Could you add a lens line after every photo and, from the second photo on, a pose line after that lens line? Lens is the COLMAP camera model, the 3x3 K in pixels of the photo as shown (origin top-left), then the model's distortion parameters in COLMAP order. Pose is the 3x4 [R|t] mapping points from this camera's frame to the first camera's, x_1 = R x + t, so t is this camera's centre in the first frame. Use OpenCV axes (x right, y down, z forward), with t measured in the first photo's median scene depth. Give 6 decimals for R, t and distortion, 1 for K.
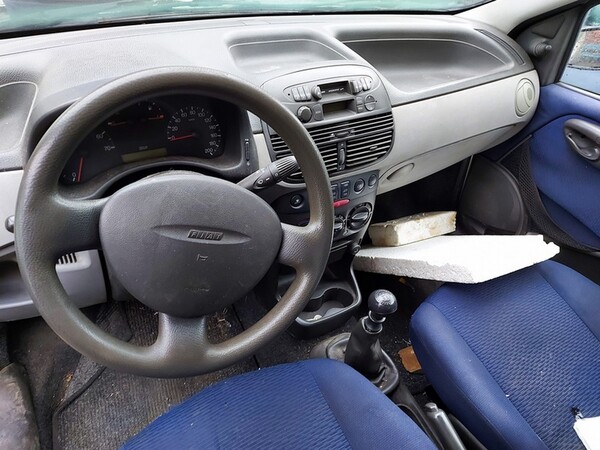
lens RADIAL K [[428.9, 0, 300.0], [0, 428.9, 225.0], [0, 0, 1]] dist [0.116498, -0.119997]
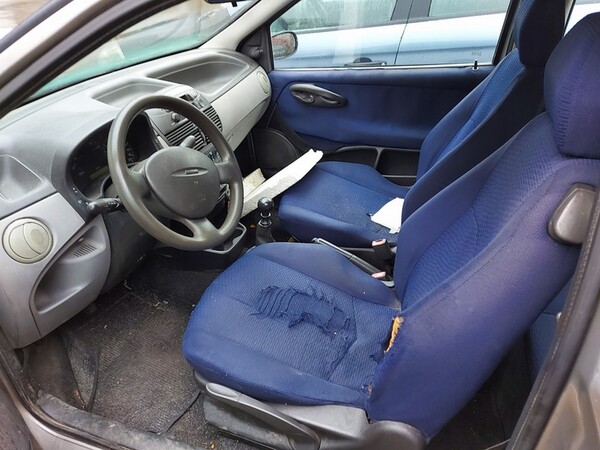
lens RADIAL K [[424.6, 0, 300.0], [0, 424.6, 225.0], [0, 0, 1]] dist [0.122047, -0.126768]
pose [[0.758006, -0.445266, 0.476619, -0.432905], [0.482554, 0.874466, 0.049497, 0.182953], [-0.438827, 0.192475, 0.877715, -0.420641]]
